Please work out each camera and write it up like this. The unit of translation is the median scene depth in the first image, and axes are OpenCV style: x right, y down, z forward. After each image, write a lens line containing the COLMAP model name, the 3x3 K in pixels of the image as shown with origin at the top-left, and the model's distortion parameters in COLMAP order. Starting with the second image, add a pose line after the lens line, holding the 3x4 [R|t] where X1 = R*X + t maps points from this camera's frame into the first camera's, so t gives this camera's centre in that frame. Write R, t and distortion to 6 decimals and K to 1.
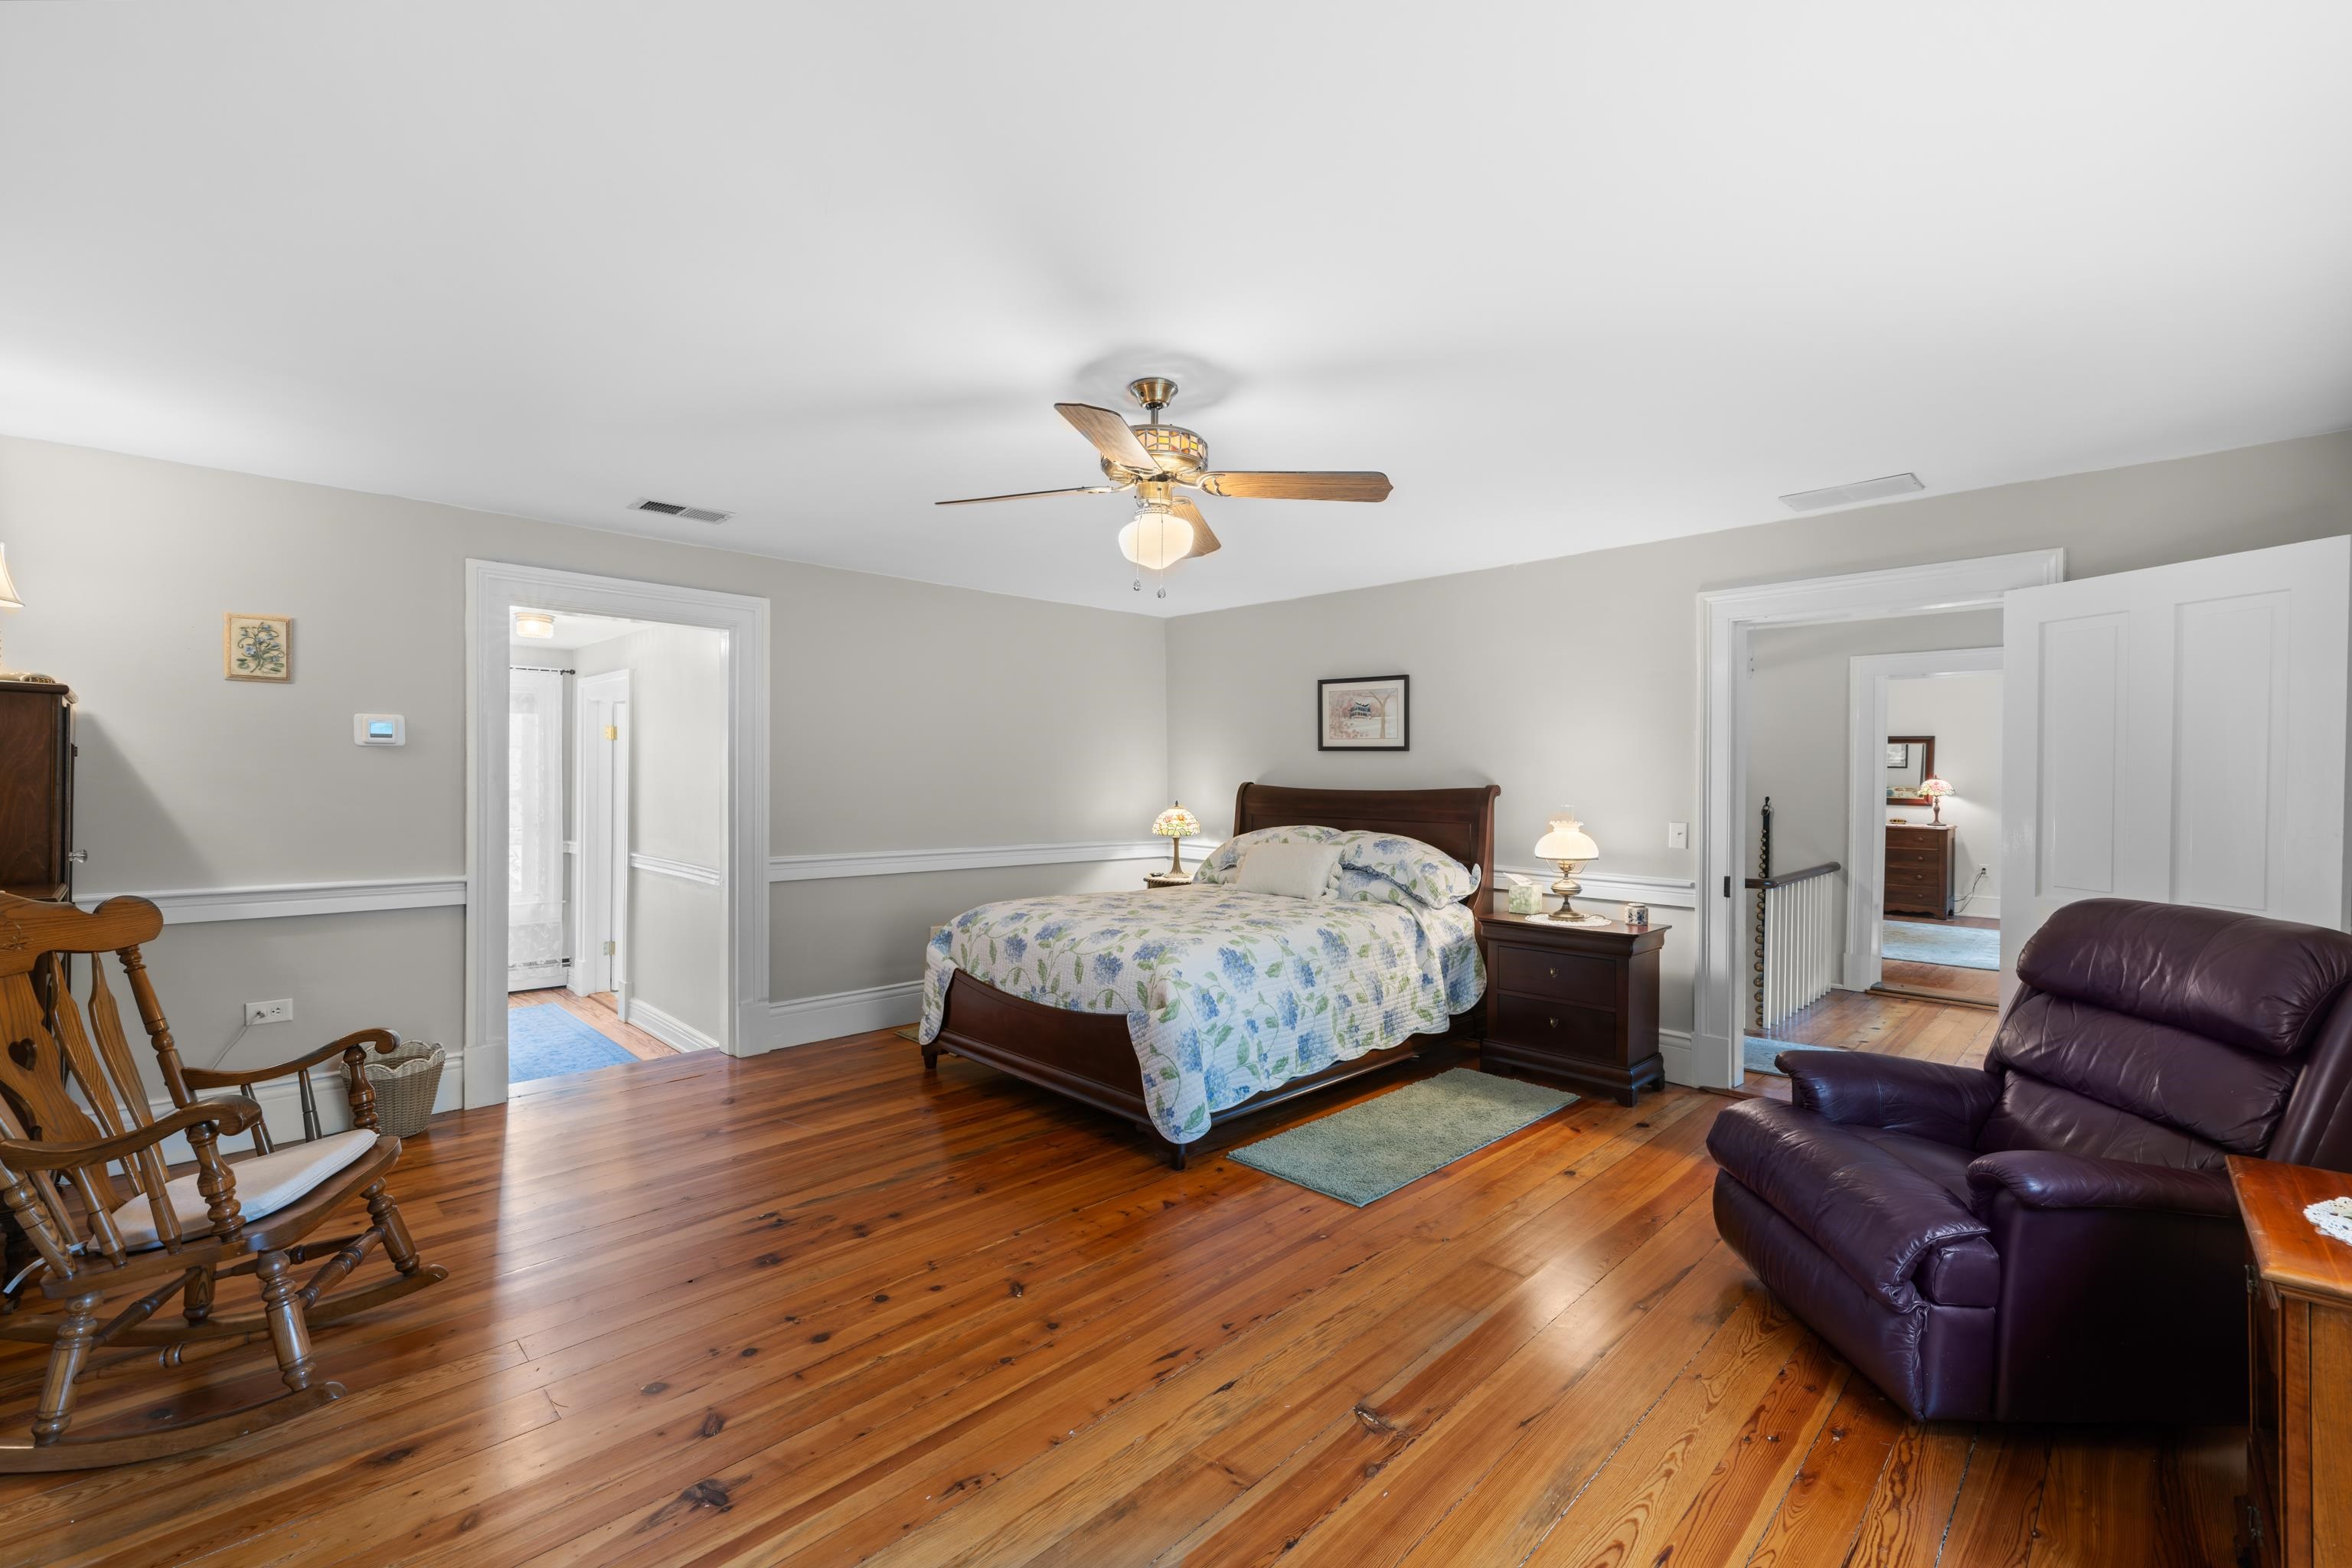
lens RADIAL K [[985.8, 0, 1166.1], [0, 985.8, 784.7], [0, 0, 1]] dist [0.000836, 0.000129]
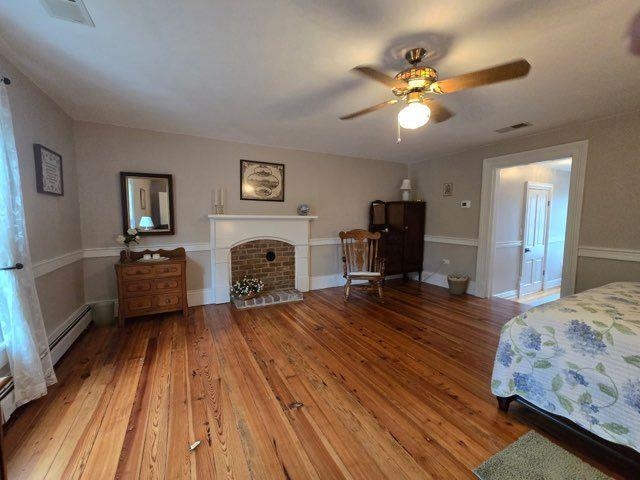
lens RADIAL K [[264.9, 0, 317.4], [0, 264.9, 240.9], [0, 0, 1]] dist [-0.001504, -0.000263]
pose [[-0.290635, 0.079198, -0.953551, 0.711027], [-0.004740, 0.996437, 0.084205, 0.014825], [0.956822, 0.028993, -0.289225, 0.940600]]
